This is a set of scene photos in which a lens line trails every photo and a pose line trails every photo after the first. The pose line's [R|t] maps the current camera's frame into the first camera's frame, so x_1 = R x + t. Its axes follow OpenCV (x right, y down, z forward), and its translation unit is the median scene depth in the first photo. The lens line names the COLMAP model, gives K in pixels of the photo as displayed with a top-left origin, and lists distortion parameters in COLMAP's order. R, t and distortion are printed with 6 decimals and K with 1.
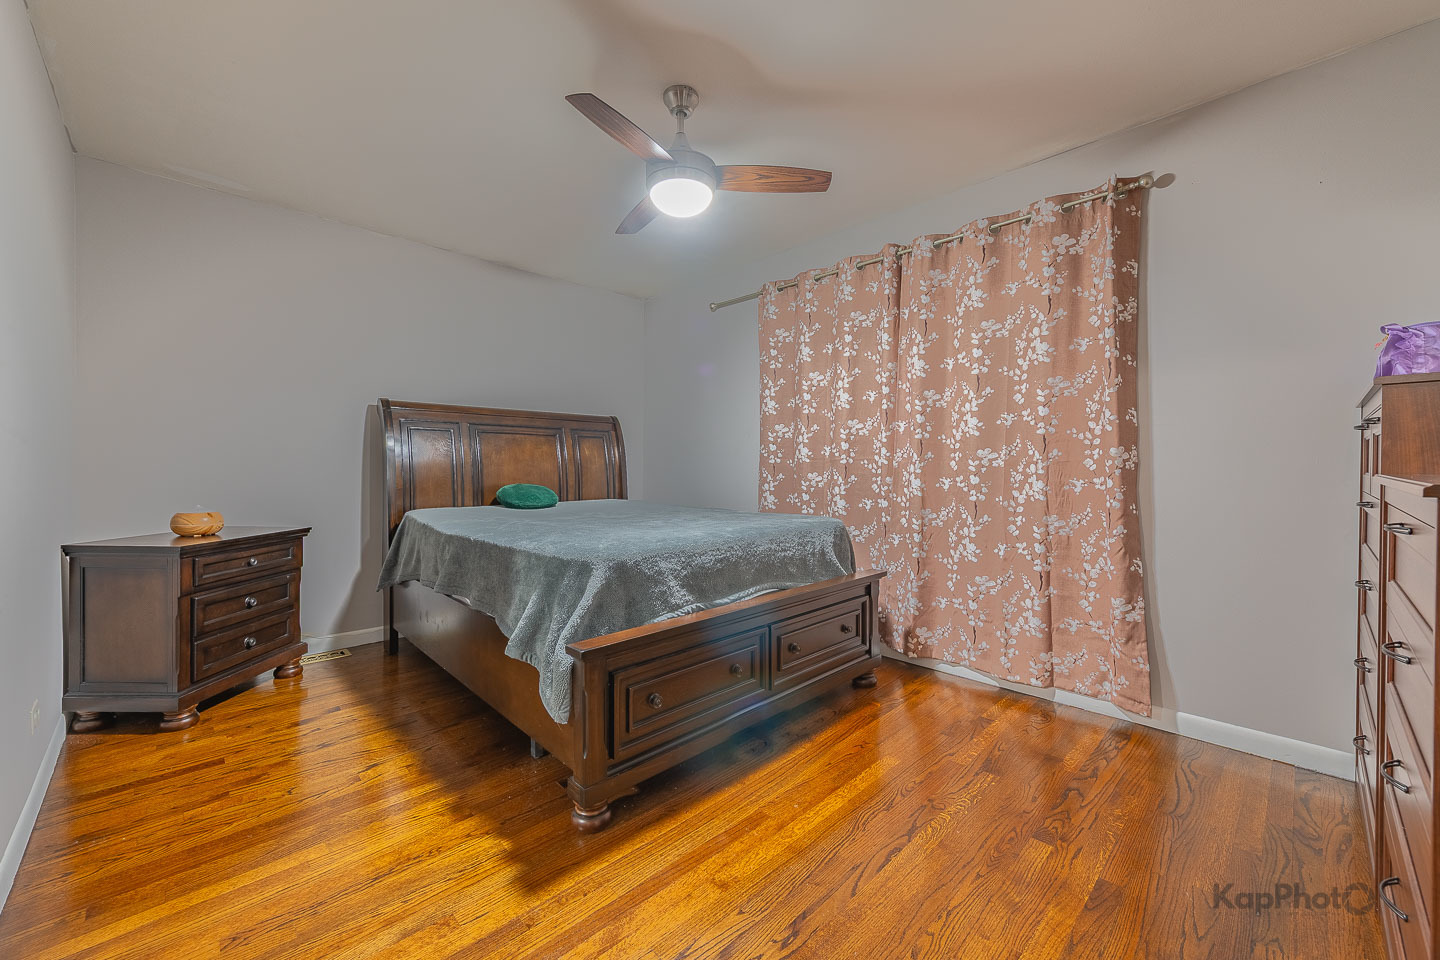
lens RADIAL K [[569.7, 0, 722.1], [0, 569.7, 460.6], [0, 0, 1]] dist [0.010061, -0.000261]
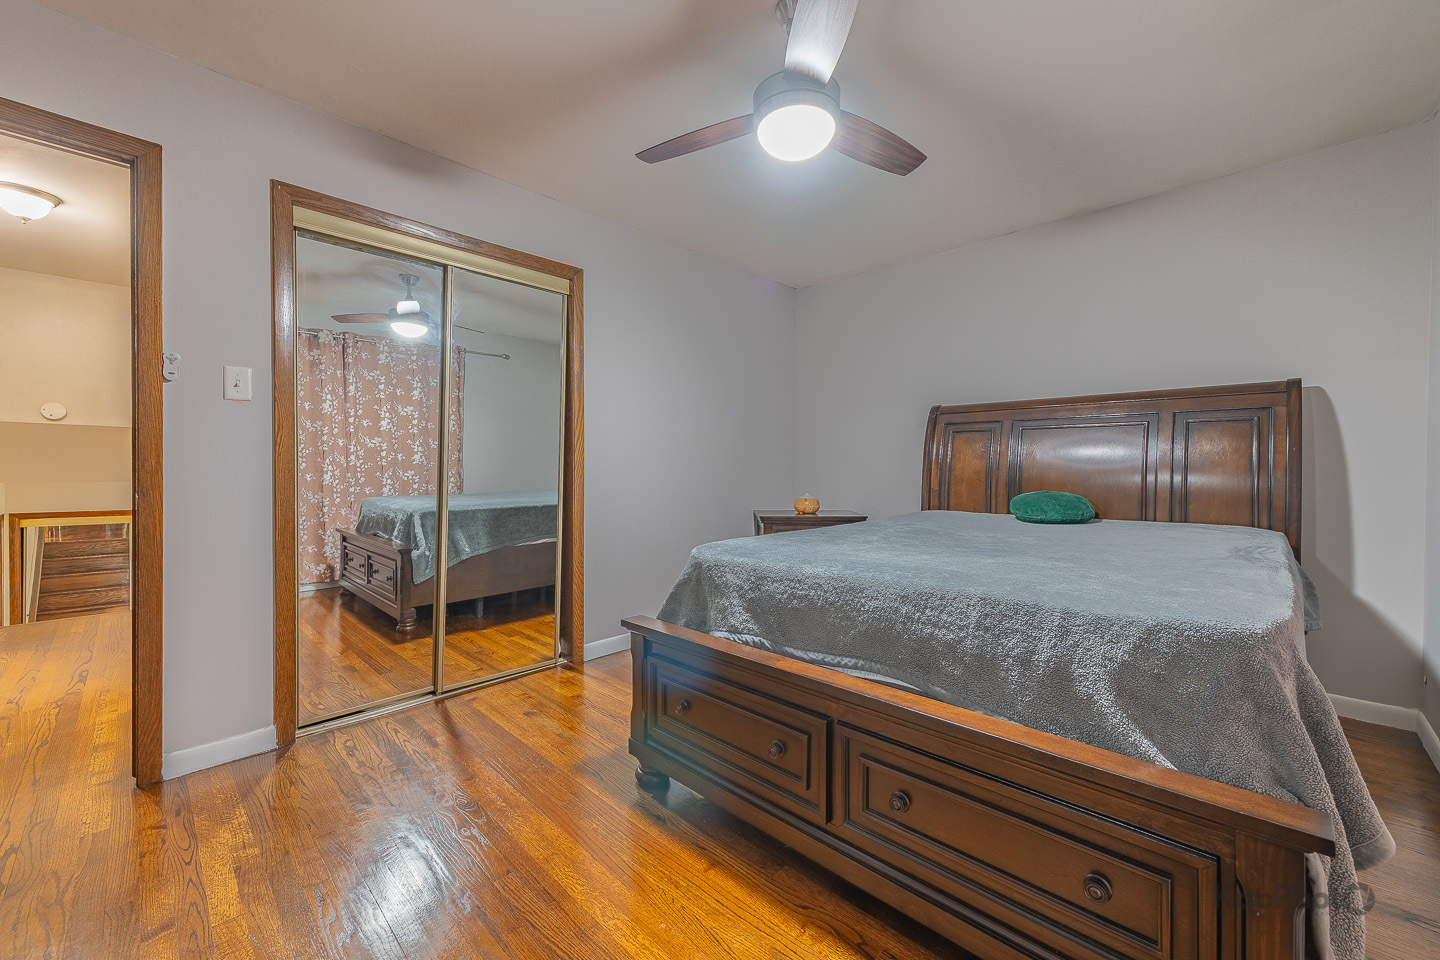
lens RADIAL K [[569.7, 0, 722.1], [0, 569.7, 460.6], [0, 0, 1]] dist [0.010061, -0.000261]
pose [[0.038743, -0.006724, -0.999227, 0.738112], [0.001545, 0.999977, -0.006669, 0.003706], [0.999248, -0.001285, 0.038753, 0.882252]]
